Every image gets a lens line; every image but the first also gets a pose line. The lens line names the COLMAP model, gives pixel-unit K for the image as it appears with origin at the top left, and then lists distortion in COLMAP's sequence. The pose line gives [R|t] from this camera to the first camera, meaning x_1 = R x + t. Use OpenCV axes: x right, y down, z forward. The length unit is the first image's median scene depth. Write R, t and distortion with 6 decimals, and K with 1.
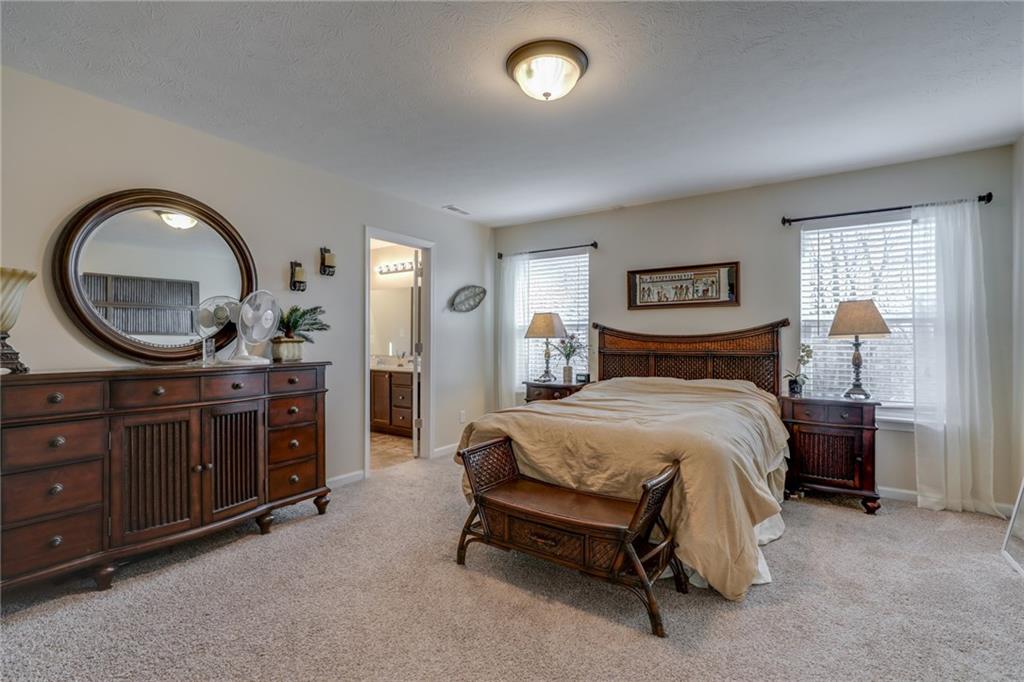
lens RADIAL K [[465.6, 0, 512.6], [0, 465.6, 340.8], [0, 0, 1]] dist [-0.008770, 0.003196]
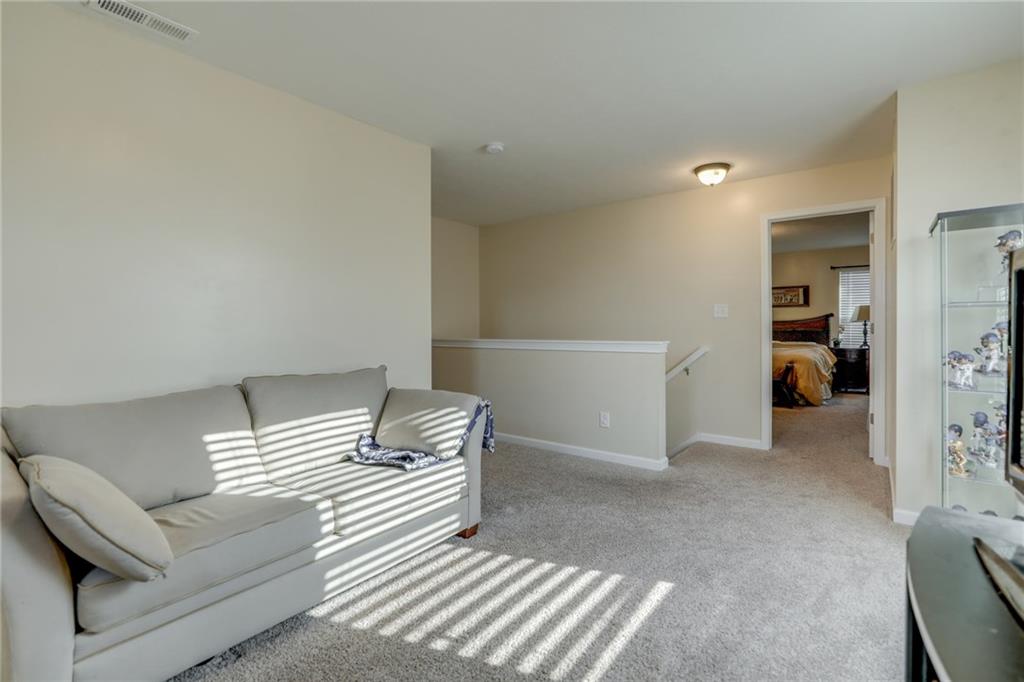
lens RADIAL K [[465.6, 0, 510.8], [0, 465.6, 332.5], [0, 0, 1]] dist [-0.008770, 0.003196]
pose [[0.996382, -0.001050, -0.084986, -0.749845], [0.001368, 0.999992, 0.003680, 0.034015], [0.084981, -0.003783, 0.996375, -1.332251]]
